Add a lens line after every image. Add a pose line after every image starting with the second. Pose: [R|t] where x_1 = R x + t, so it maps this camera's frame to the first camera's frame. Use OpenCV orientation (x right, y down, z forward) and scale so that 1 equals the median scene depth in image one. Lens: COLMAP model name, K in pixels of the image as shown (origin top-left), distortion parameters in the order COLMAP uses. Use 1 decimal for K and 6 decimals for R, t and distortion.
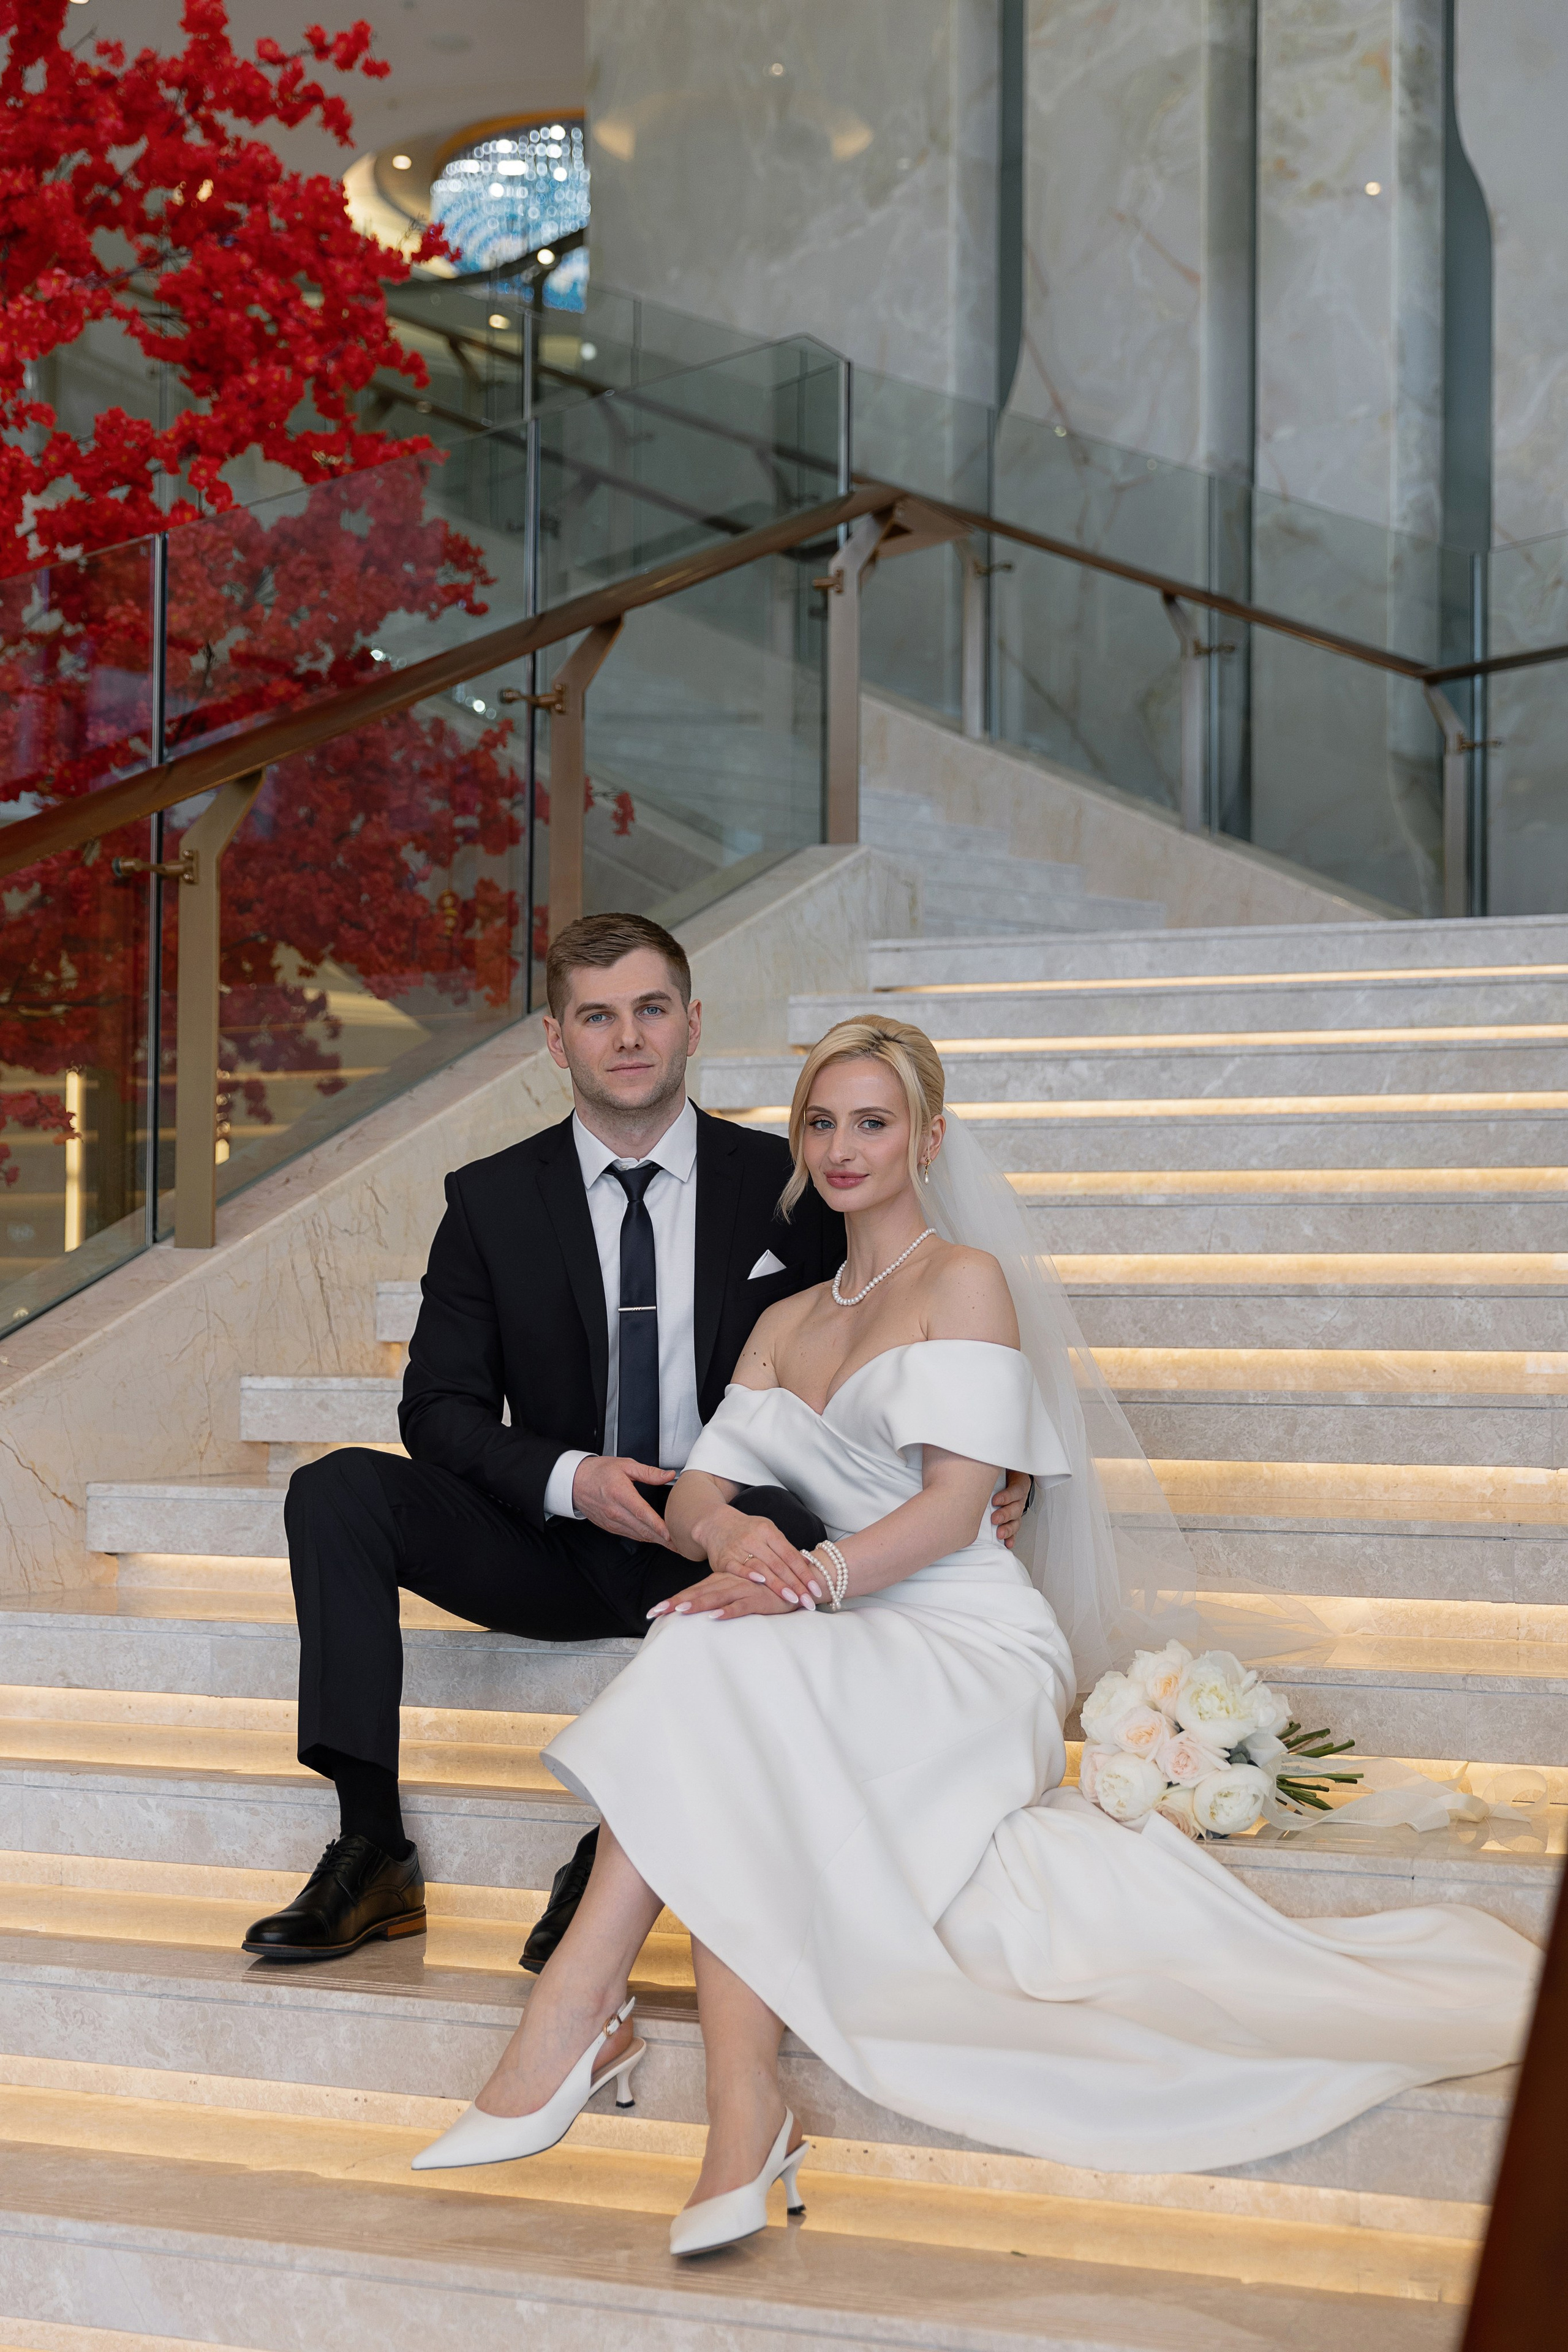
lens RADIAL K [[3265.2, 0, 781.6], [0, 3265.2, 1191.6], [0, 0, 1]] dist [0.020072, 0.000000]
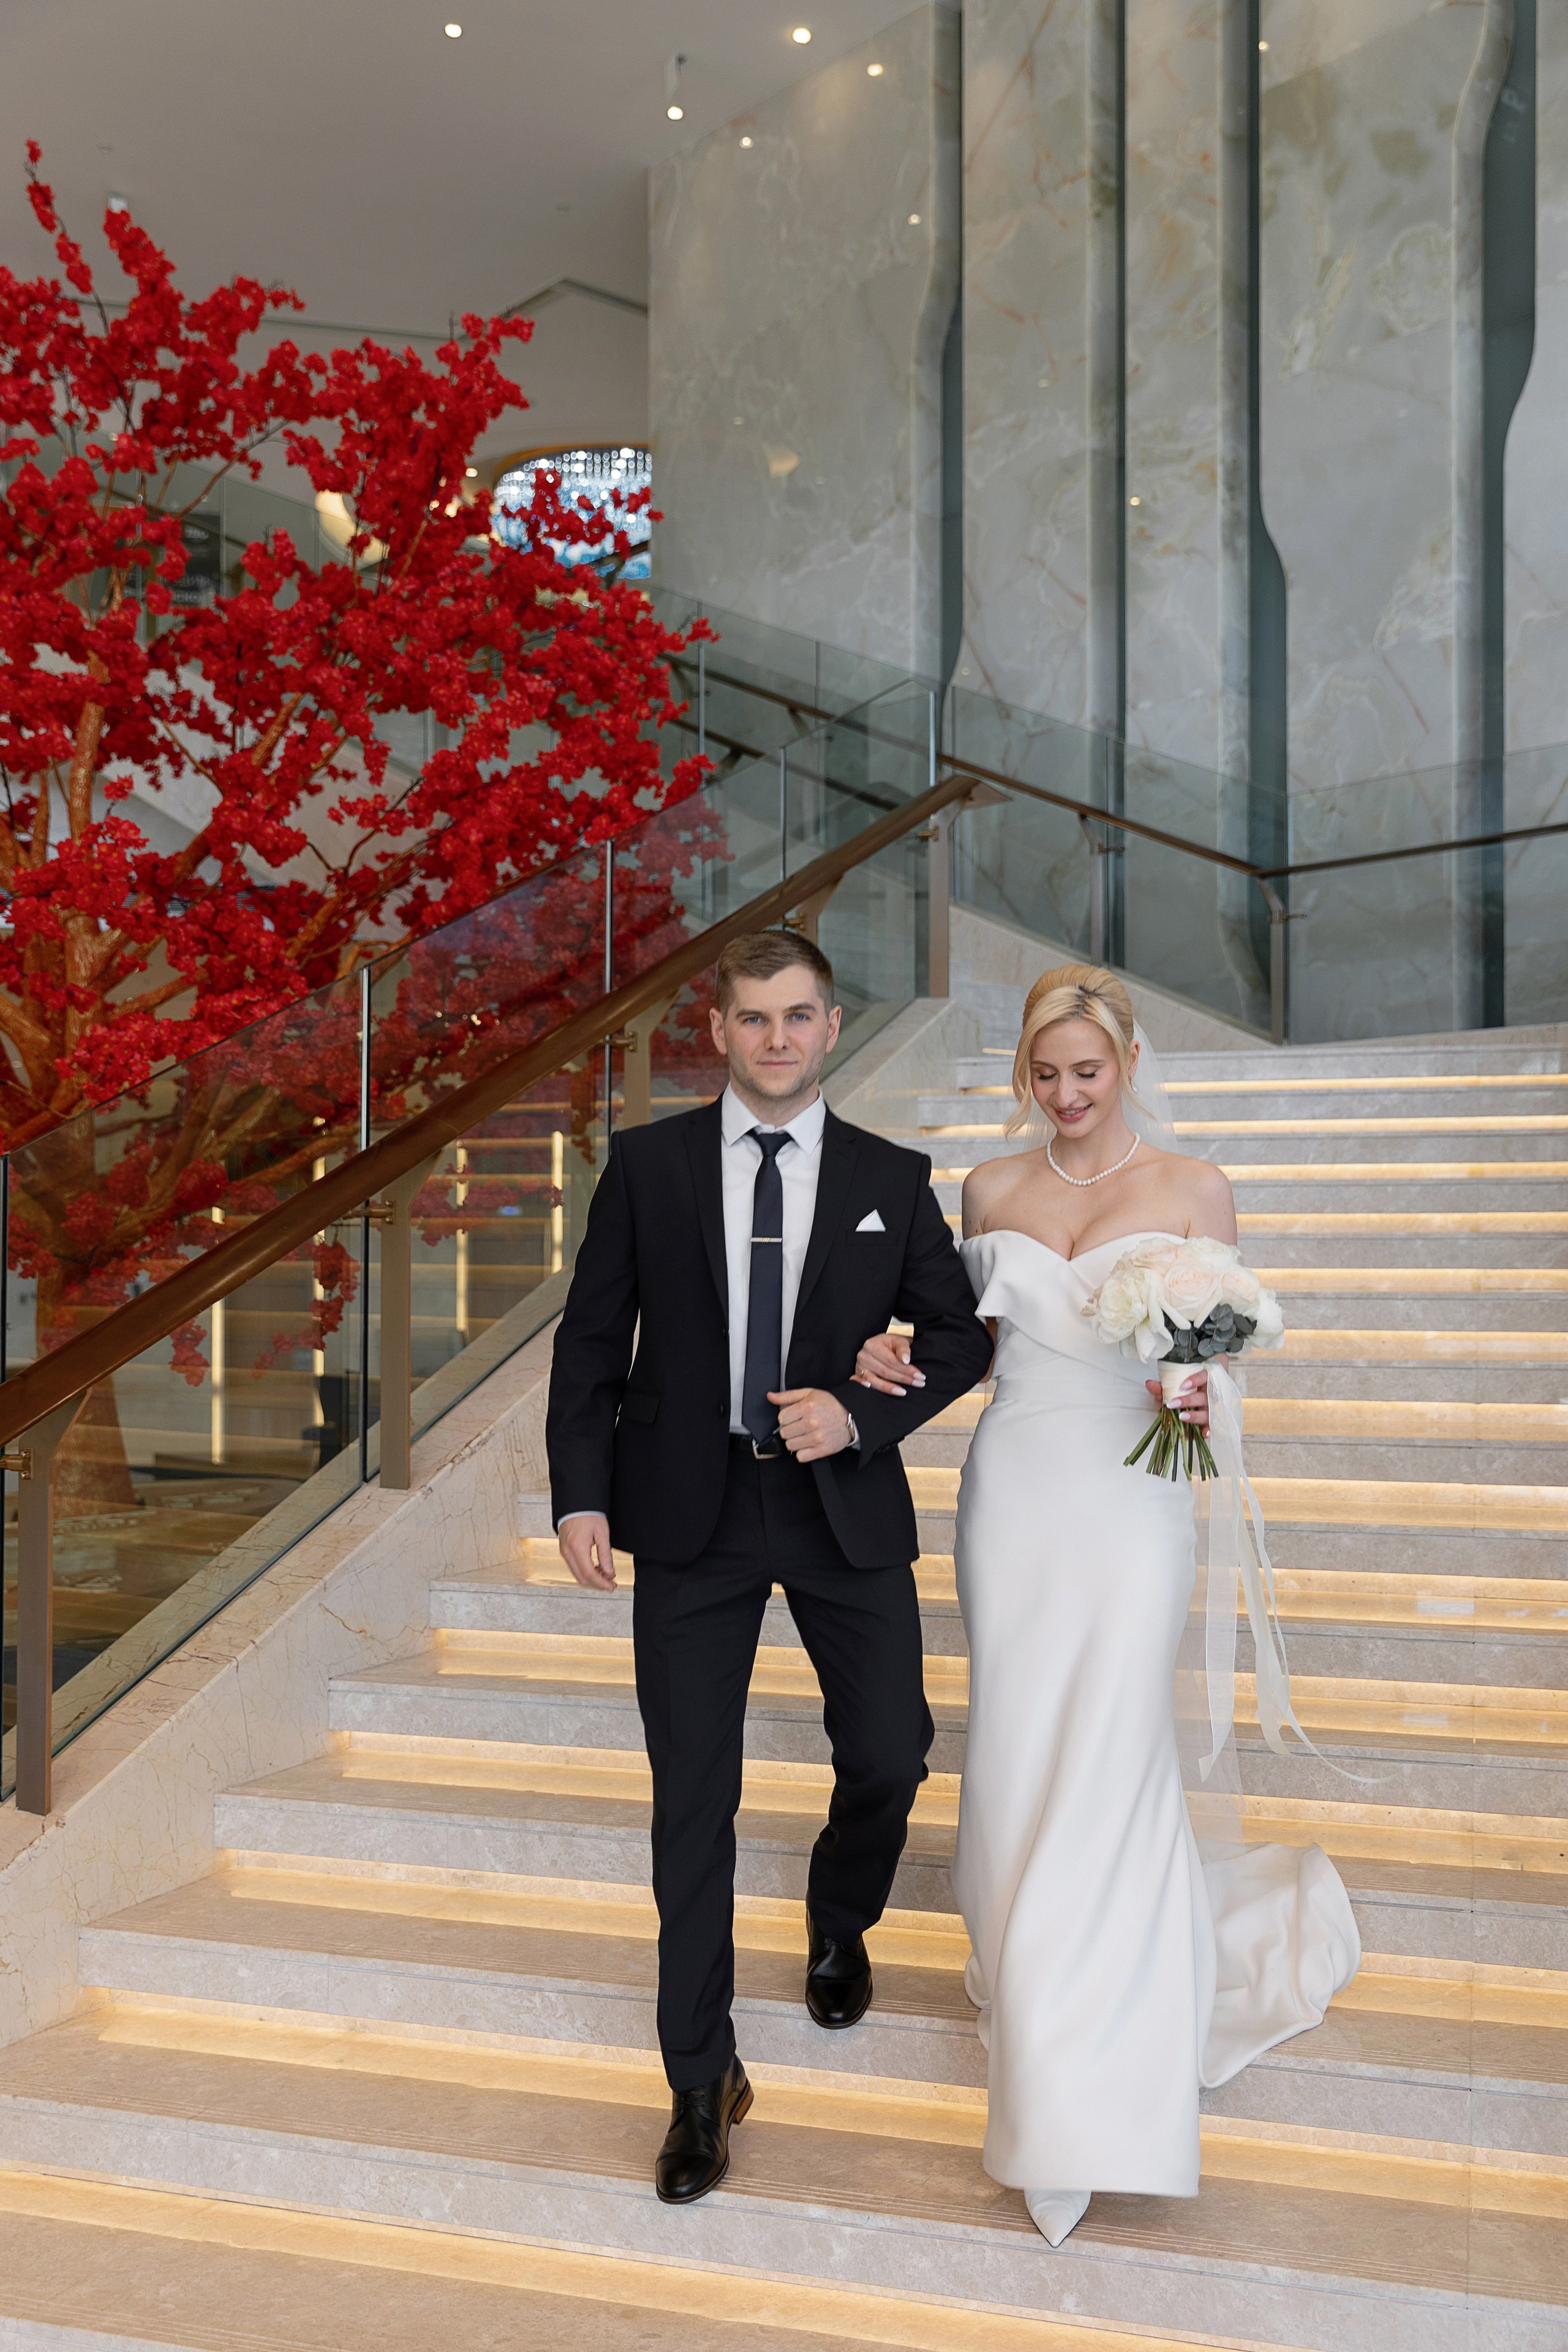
lens RADIAL K [[2295.2, 0, 786.8], [0, 2295.2, 1158.2], [0, 0, 1]] dist [0.023398, 0.000000]
pose [[0.998496, -0.004520, 0.054644, -0.078856], [0.004533, 0.999990, -0.000106, -0.018880], [-0.054643, 0.000354, 0.998506, -0.079296]]
